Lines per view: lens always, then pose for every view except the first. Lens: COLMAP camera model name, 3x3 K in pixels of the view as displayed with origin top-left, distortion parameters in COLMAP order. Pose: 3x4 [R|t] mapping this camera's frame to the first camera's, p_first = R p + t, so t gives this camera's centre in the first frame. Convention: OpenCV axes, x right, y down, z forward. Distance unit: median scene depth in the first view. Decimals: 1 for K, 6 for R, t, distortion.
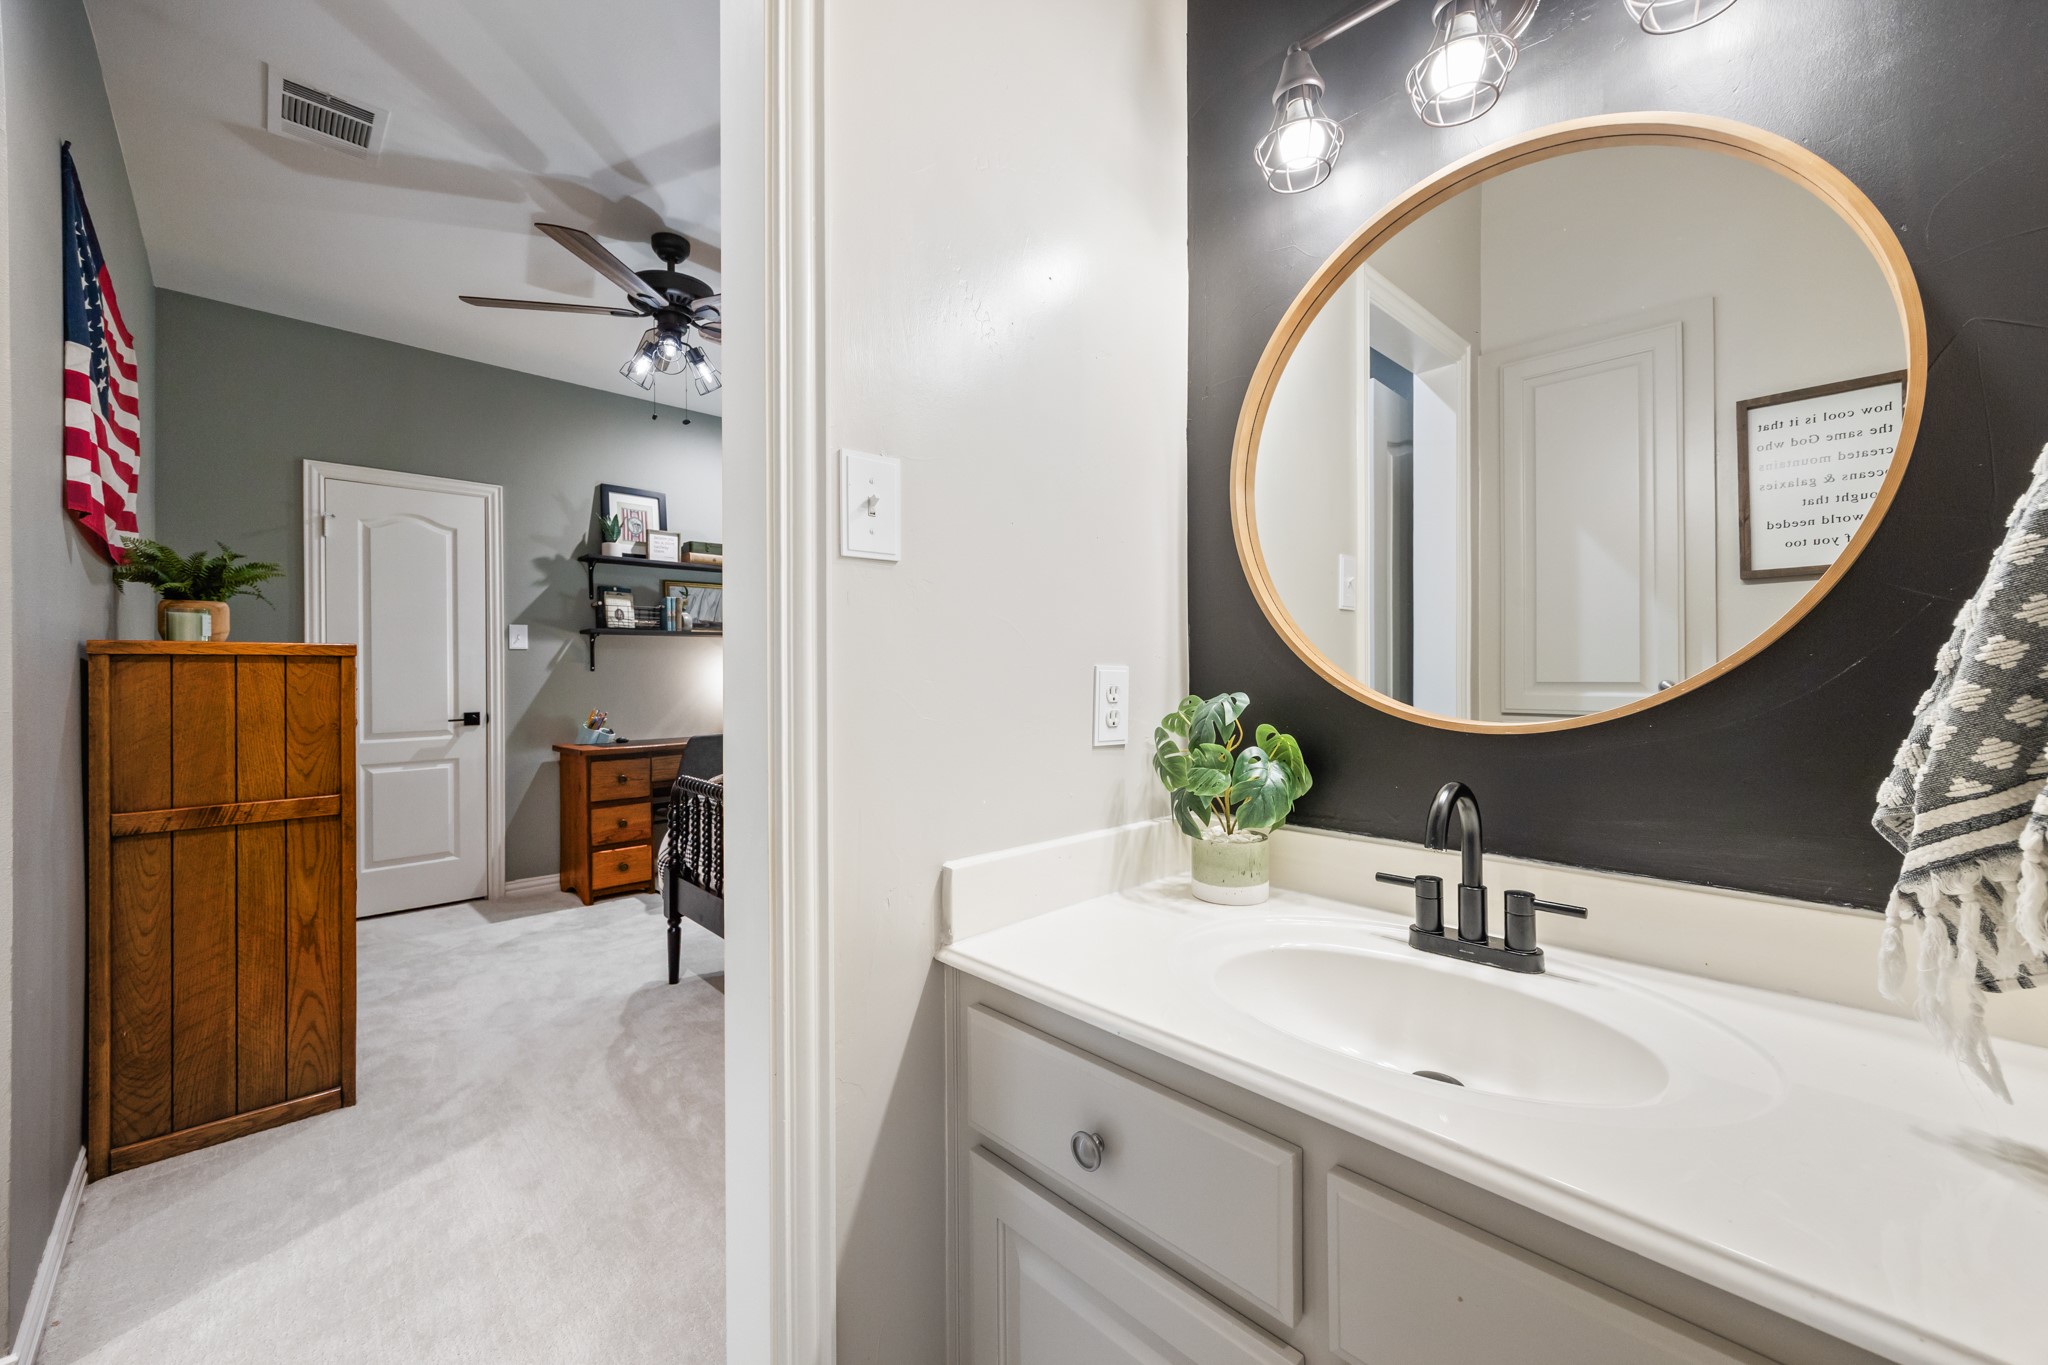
lens RADIAL K [[791.1, 0, 1030.4], [0, 791.1, 672.6], [0, 0, 1]] dist [0.000221, 0.000411]
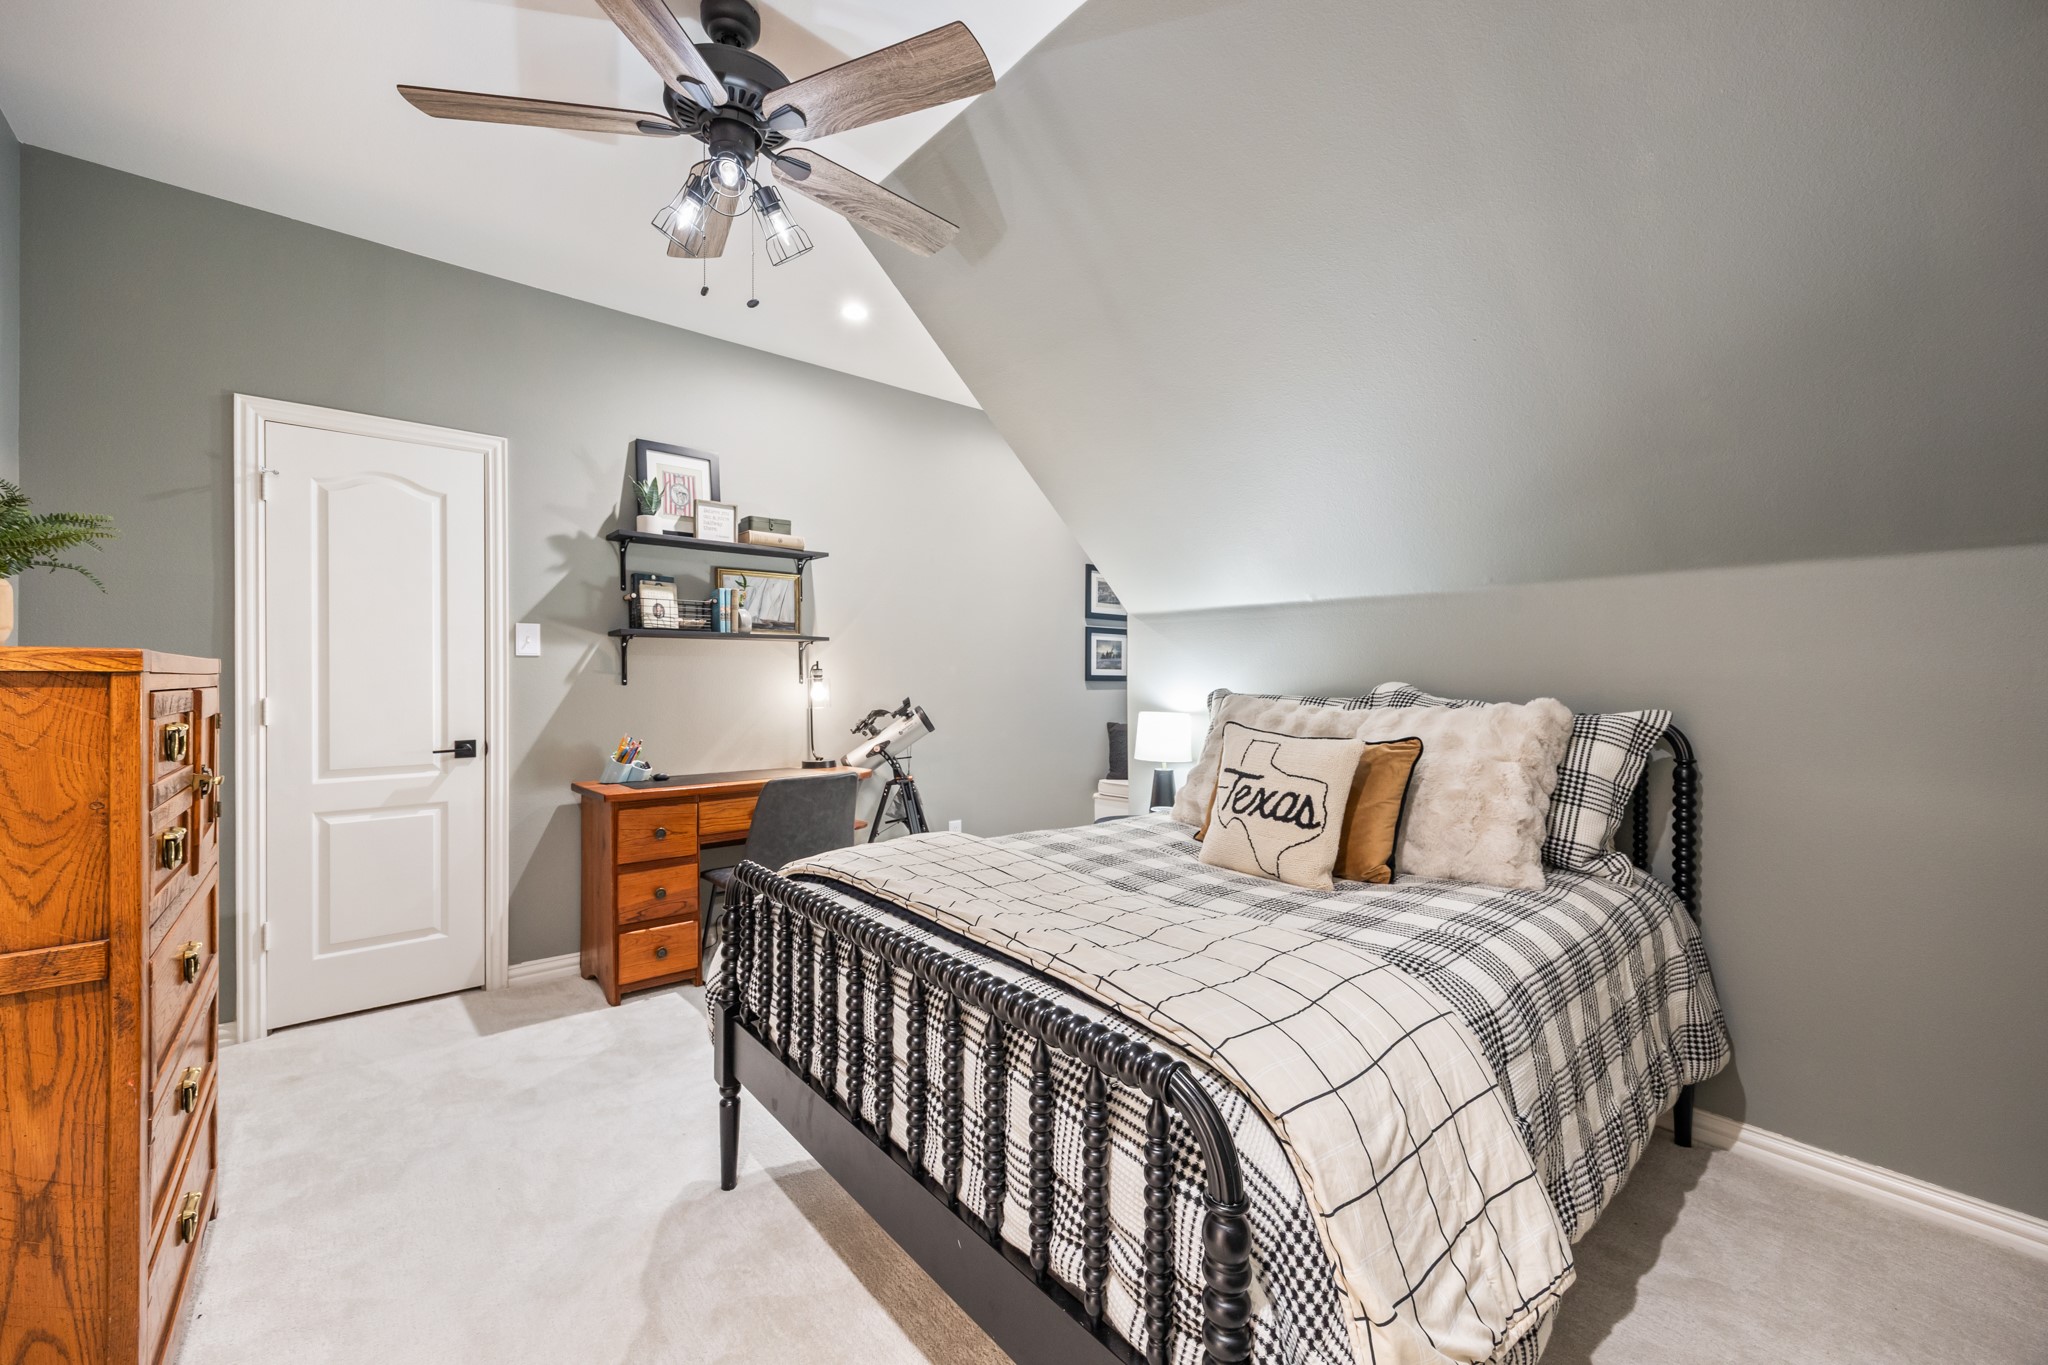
lens RADIAL K [[791.1, 0, 1018.7], [0, 791.1, 680.4], [0, 0, 1]] dist [0.000221, 0.000411]
pose [[0.997809, 0.007049, -0.065779, -0.135295], [-0.006903, 0.999973, 0.002454, -0.011671], [0.065795, -0.001994, 0.997831, 0.288329]]
